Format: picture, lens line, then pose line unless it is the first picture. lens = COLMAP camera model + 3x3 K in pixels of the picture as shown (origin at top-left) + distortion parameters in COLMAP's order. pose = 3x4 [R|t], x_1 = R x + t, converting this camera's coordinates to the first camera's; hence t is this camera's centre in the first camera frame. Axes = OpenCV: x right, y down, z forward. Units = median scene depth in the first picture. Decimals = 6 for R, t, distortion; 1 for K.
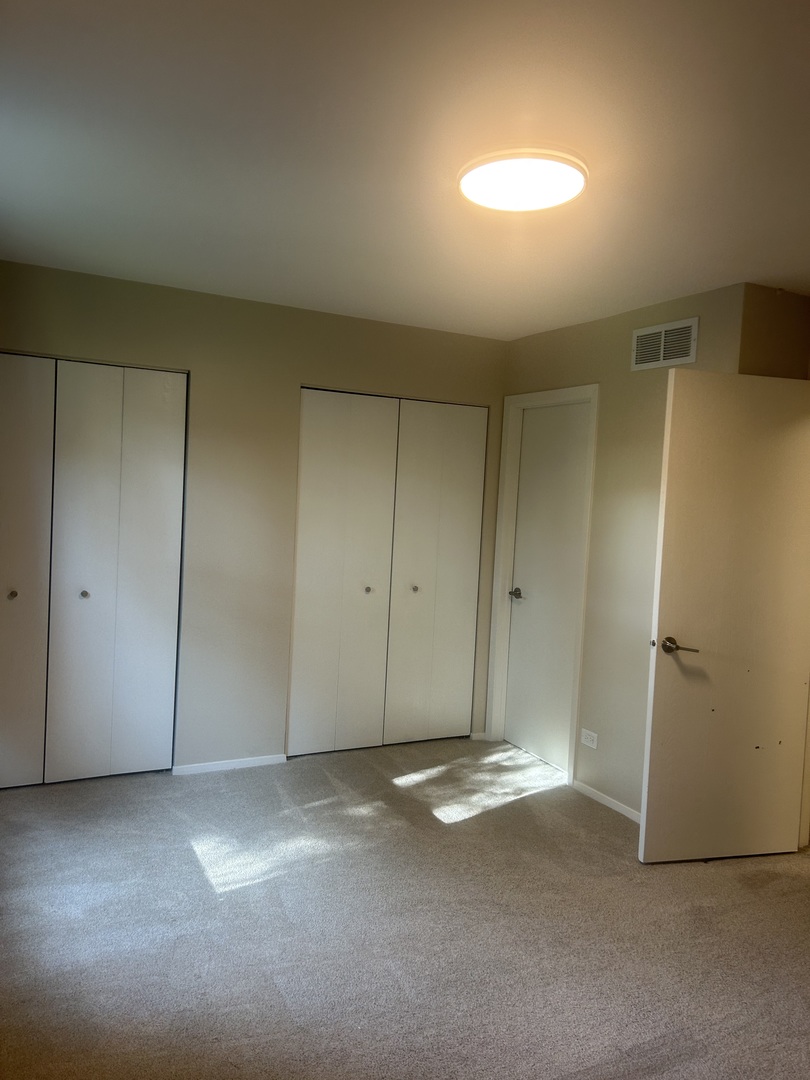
lens RADIAL K [[791.1, 0, 405.0], [0, 791.1, 540.0], [0, 0, 1]] dist [0.063337, -0.102339]
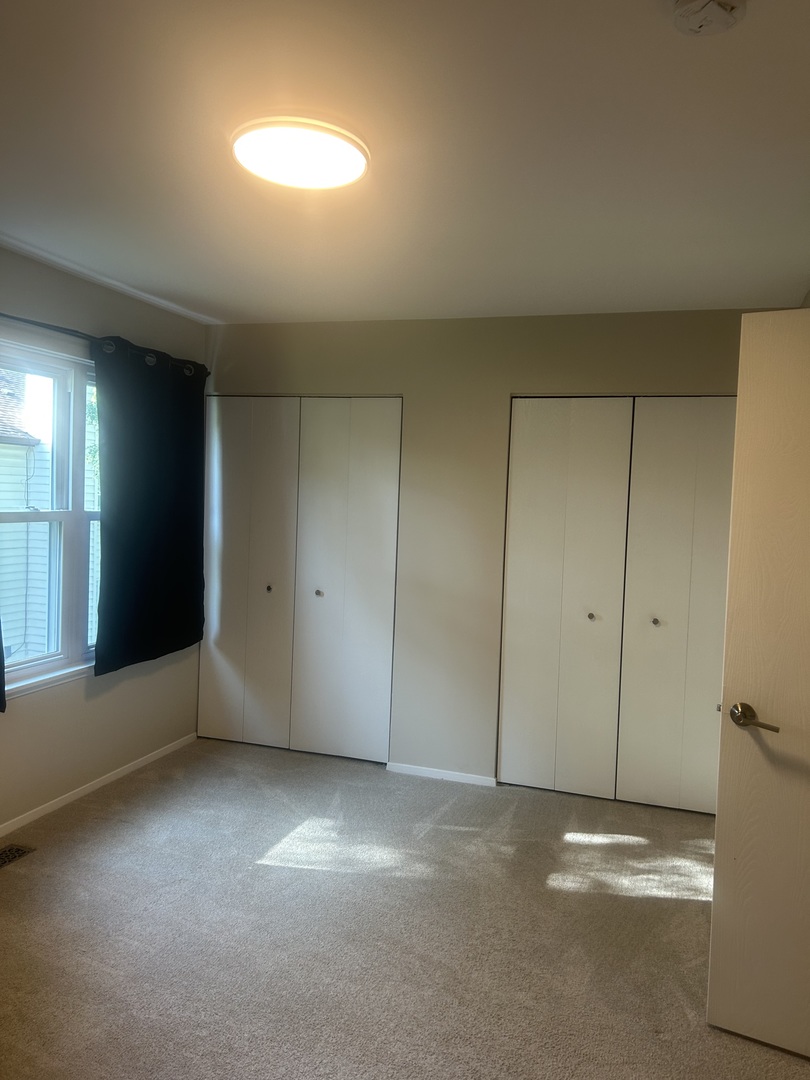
lens RADIAL K [[797.3, 0, 405.0], [0, 797.3, 540.0], [0, 0, 1]] dist [0.001457, -0.010235]
pose [[0.705041, 0.017137, -0.708960, 0.501267], [-0.048193, 0.998555, -0.023789, 0.010481], [0.707527, 0.050939, 0.704848, 0.254469]]
